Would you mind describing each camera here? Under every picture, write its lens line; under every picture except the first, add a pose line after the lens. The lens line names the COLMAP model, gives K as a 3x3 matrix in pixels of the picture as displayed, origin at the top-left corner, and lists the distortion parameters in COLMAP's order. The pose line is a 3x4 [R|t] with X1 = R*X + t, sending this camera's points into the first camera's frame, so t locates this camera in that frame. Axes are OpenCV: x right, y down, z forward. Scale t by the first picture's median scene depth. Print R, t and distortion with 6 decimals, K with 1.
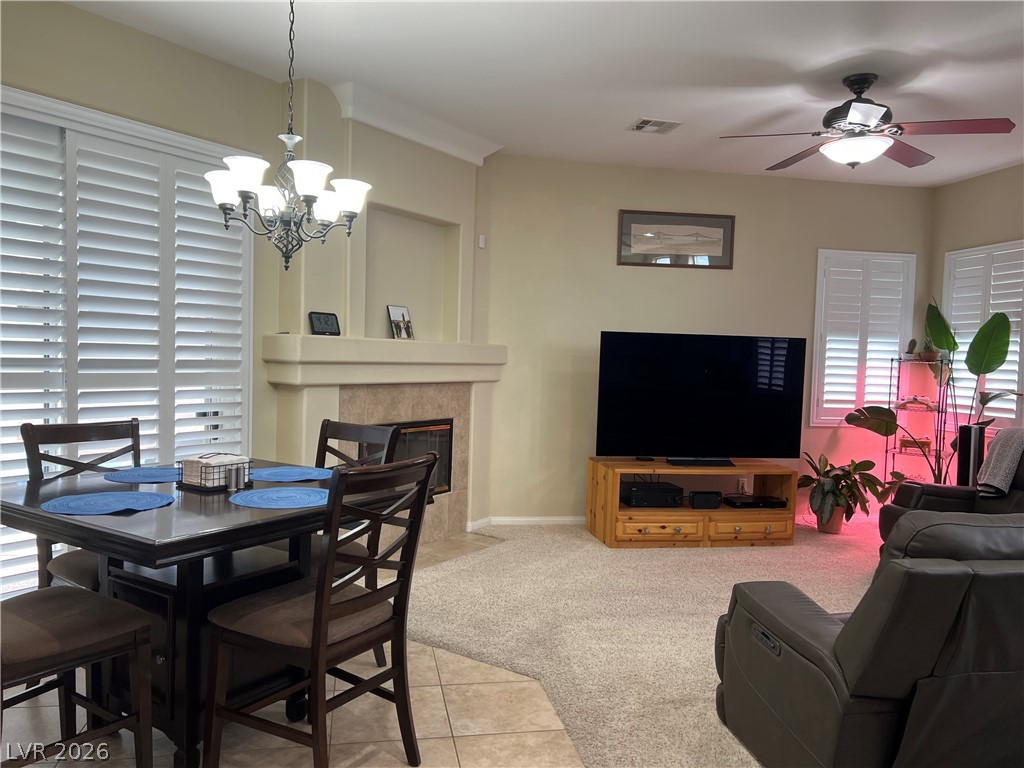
lens RADIAL K [[780.4, 0, 513.6], [0, 780.4, 386.4], [0, 0, 1]] dist [0.037685, -0.005166]
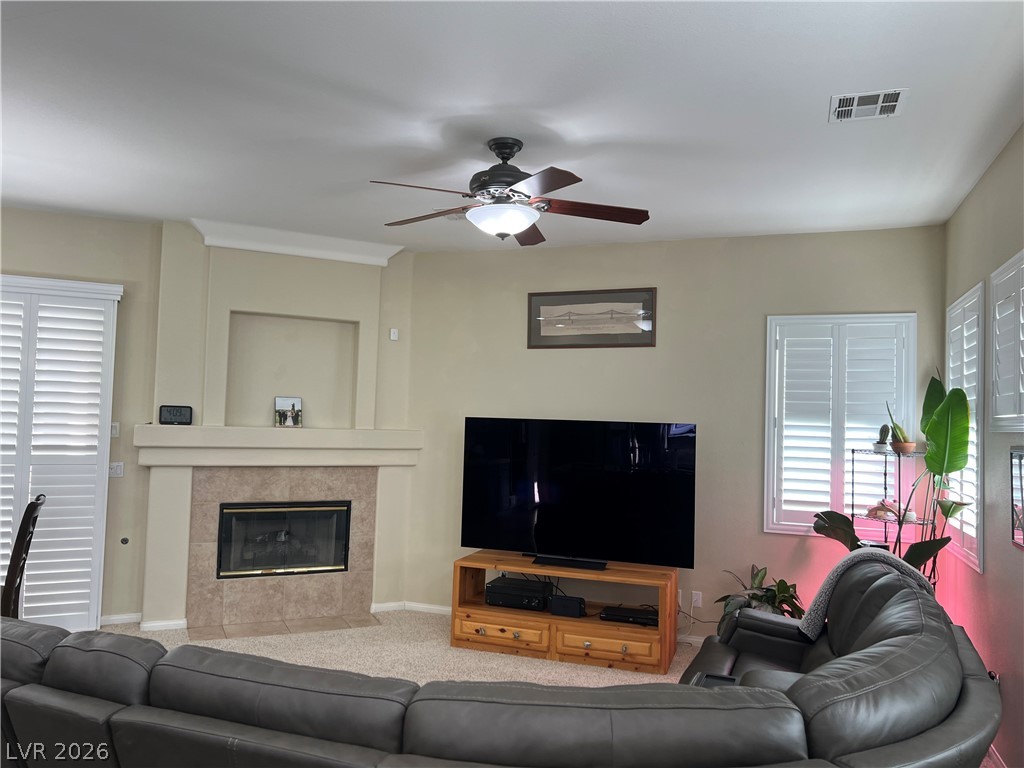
lens RADIAL K [[780.4, 0, 513.8], [0, 780.4, 379.1], [0, 0, 1]] dist [0.037685, -0.005166]
pose [[0.861140, -0.033775, -0.507244, 0.653446], [-0.025087, 0.993751, -0.108760, -0.013080], [0.507748, 0.106383, 0.854912, 0.181740]]
